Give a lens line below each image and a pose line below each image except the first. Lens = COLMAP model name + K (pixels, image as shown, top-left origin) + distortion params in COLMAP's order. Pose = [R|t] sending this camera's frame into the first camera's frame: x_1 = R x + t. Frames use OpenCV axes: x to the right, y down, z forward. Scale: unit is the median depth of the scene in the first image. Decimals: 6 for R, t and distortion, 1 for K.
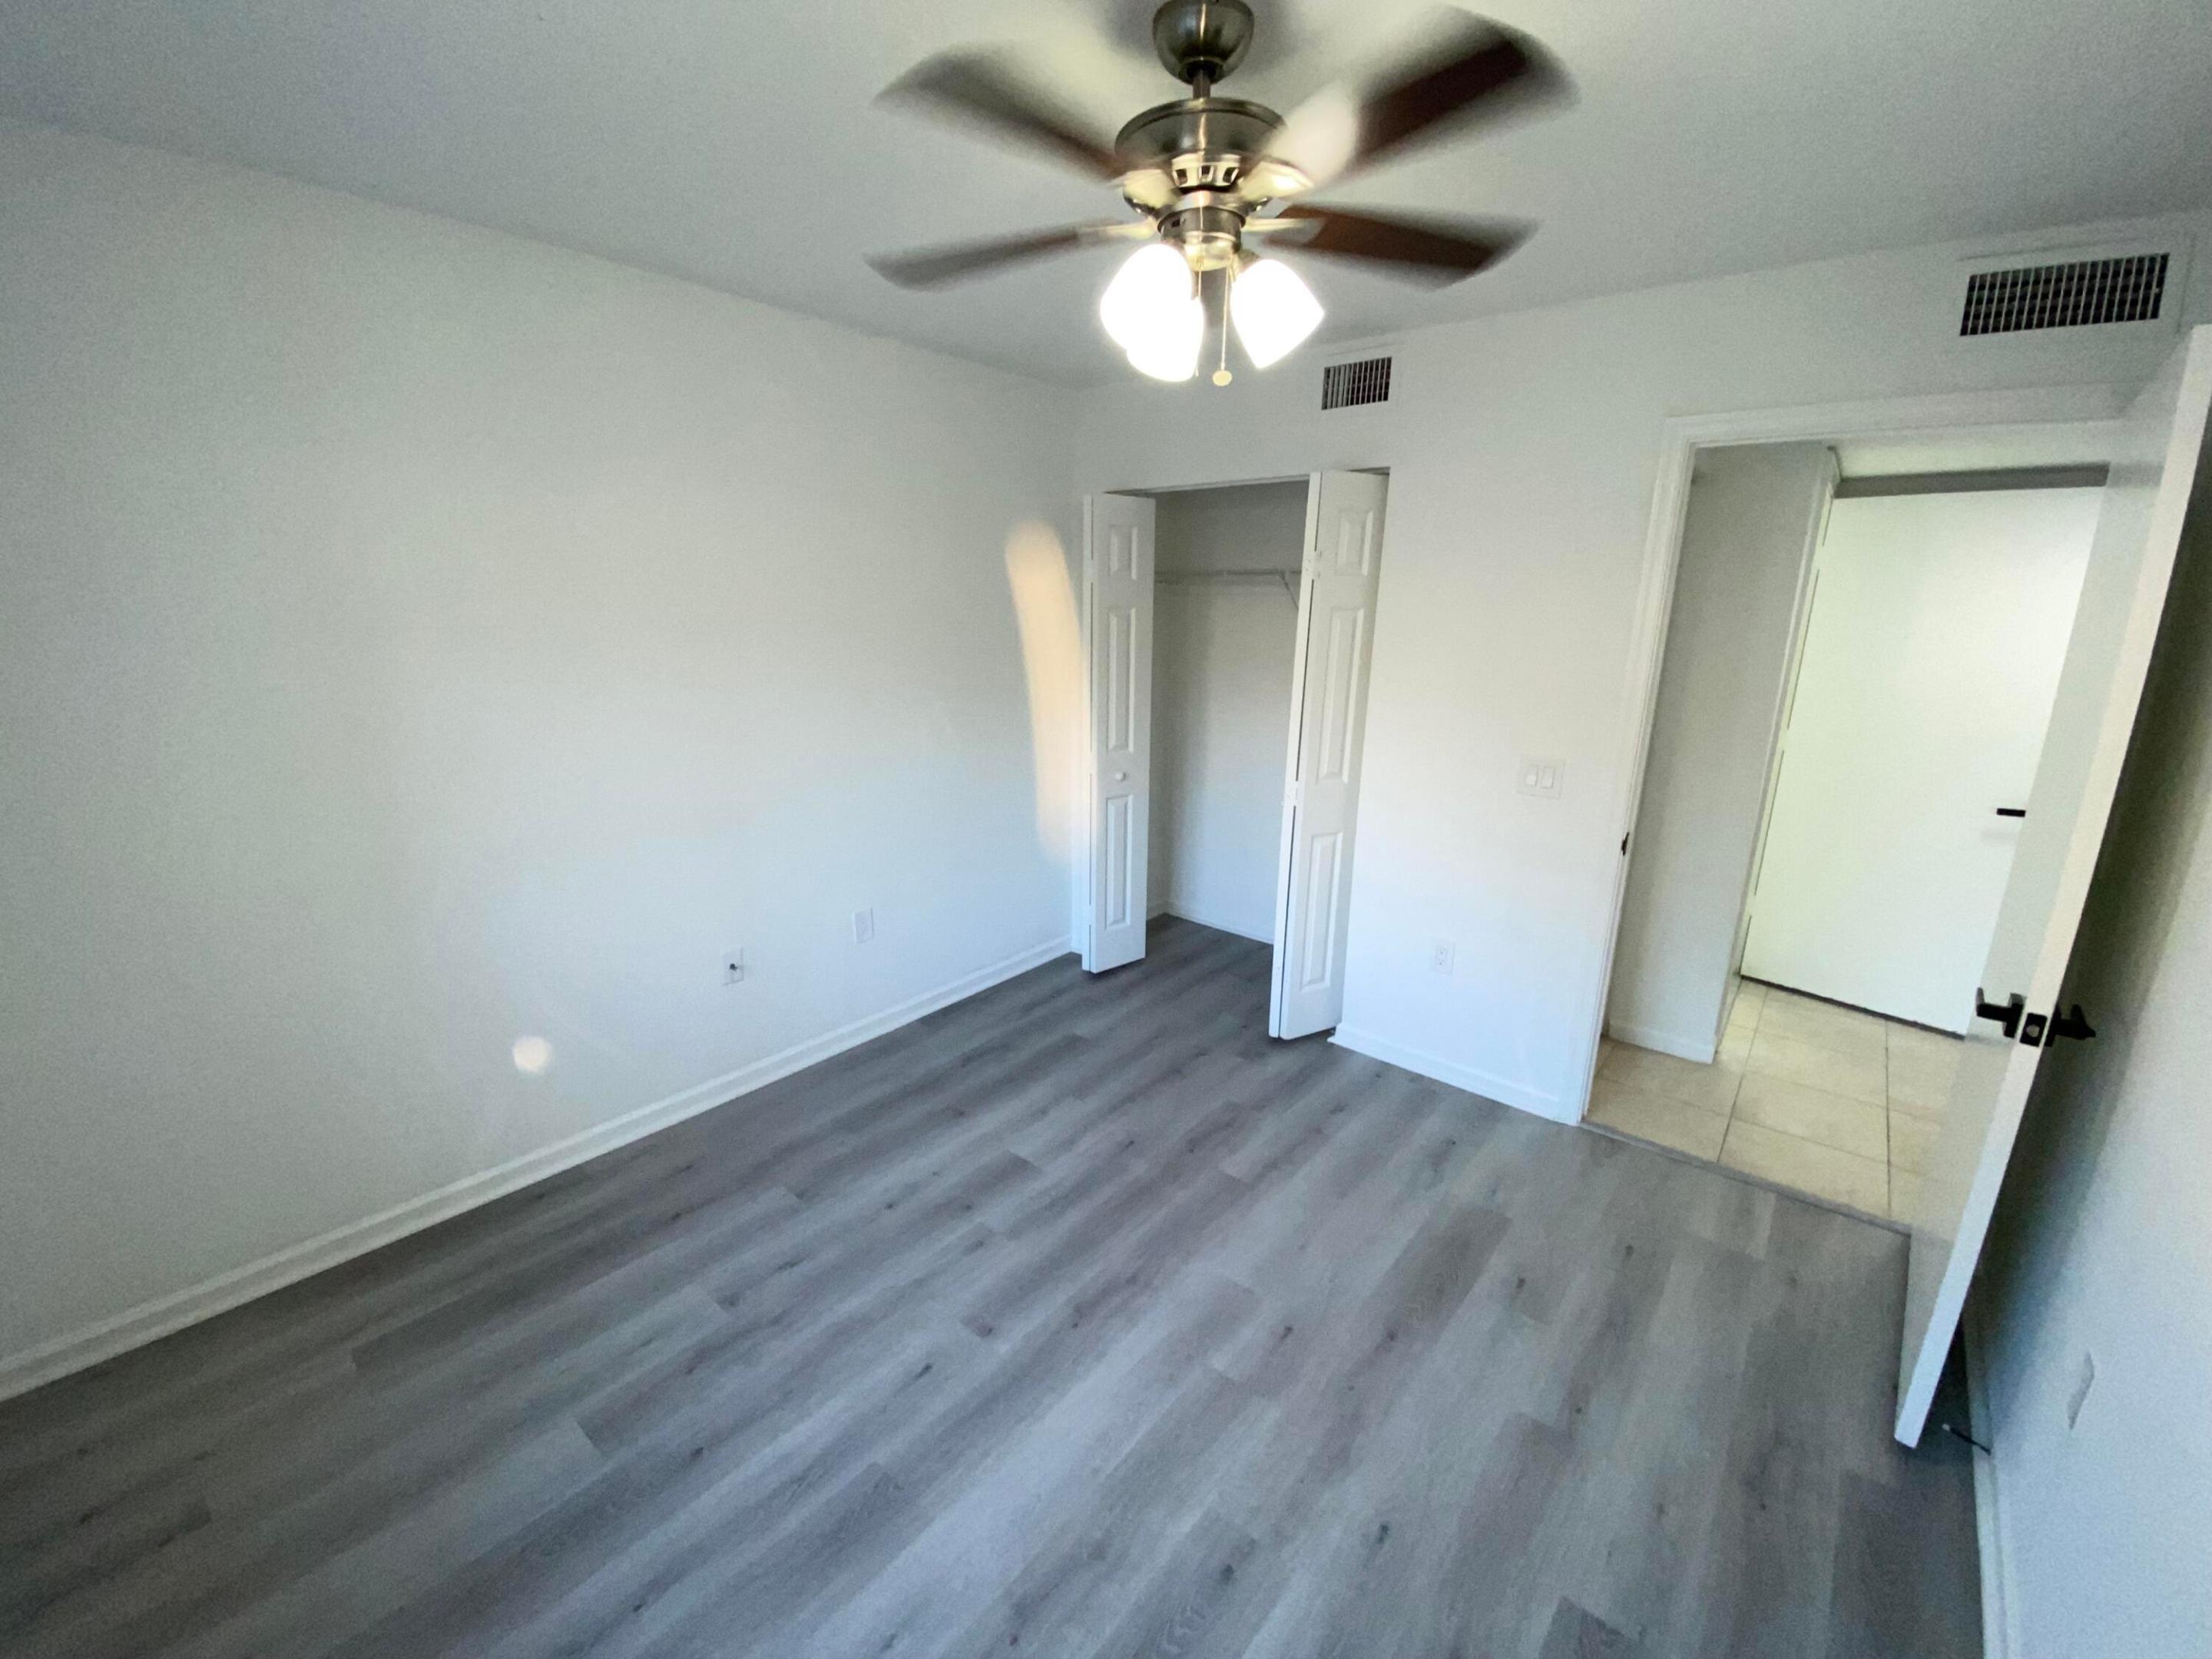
lens RADIAL K [[897.4, 0, 1104.3], [0, 897.4, 817.0], [0, 0, 1]] dist [0.036464, -0.025873]
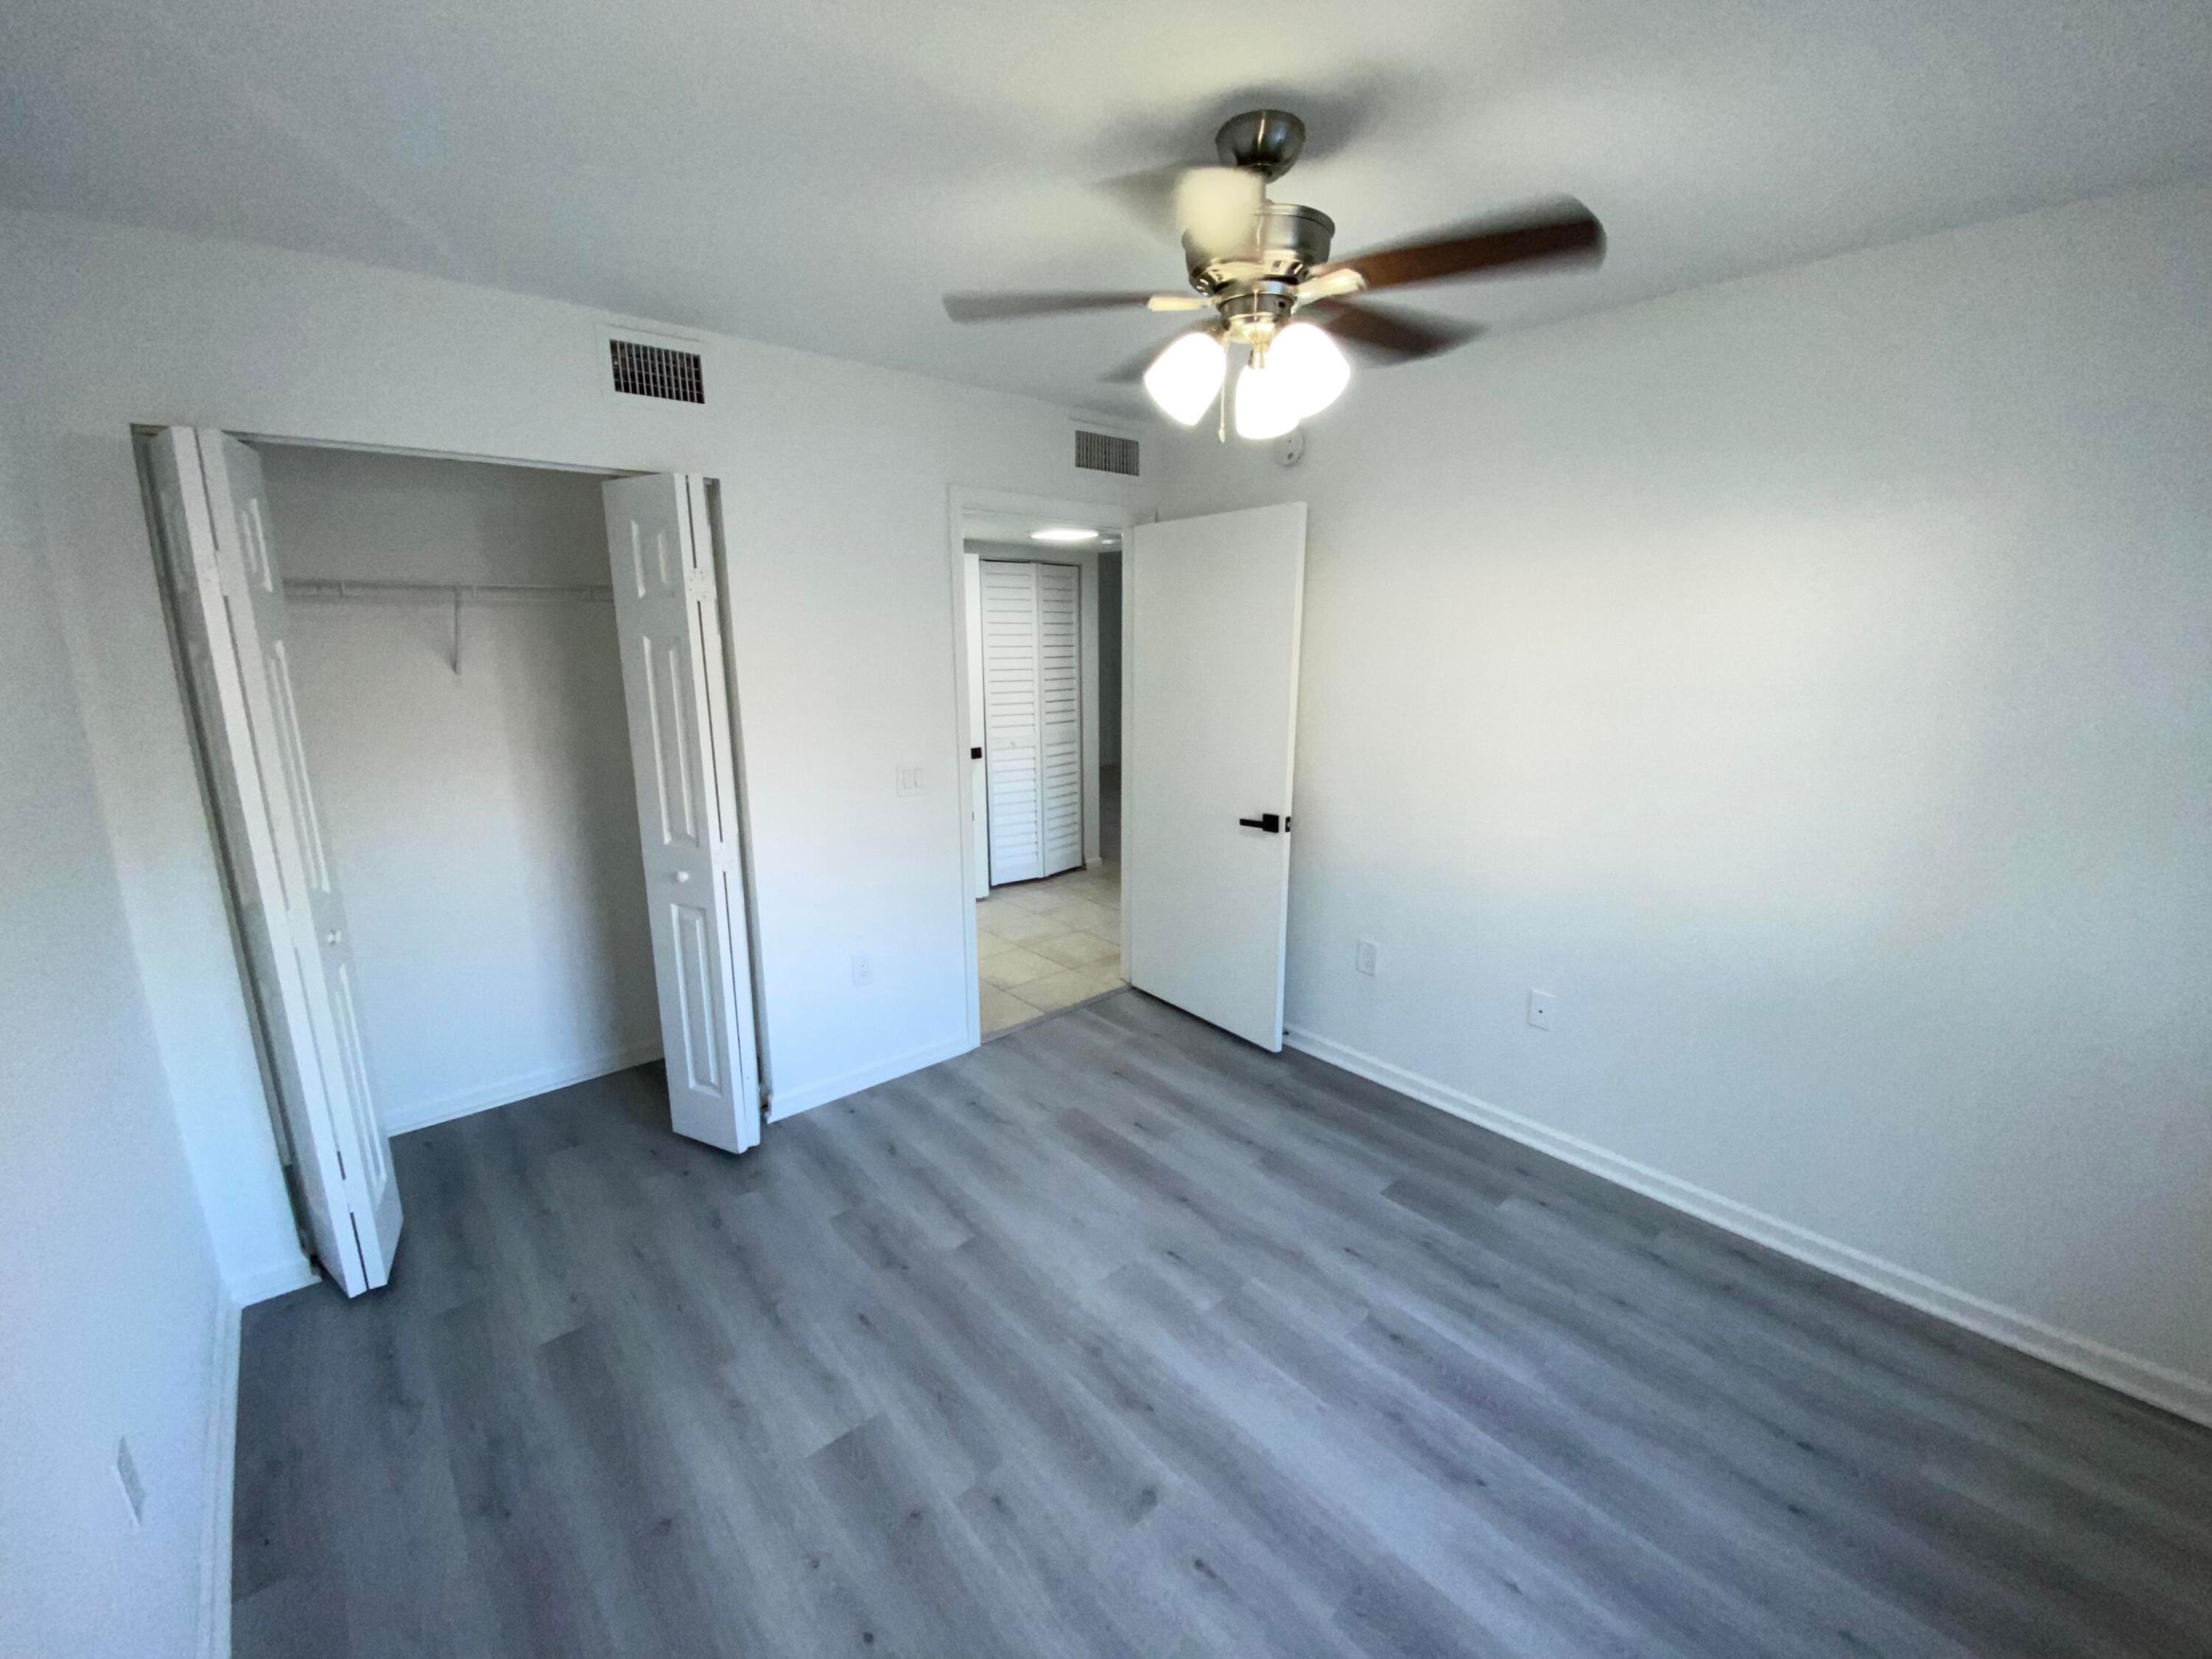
lens RADIAL K [[897.4, 0, 1104.3], [0, 897.4, 817.0], [0, 0, 1]] dist [0.036464, -0.025873]
pose [[0.167153, -0.223796, 0.960195, -0.669429], [0.237846, 0.954287, 0.181014, -0.166685], [-0.956812, 0.198122, 0.212741, 0.607253]]
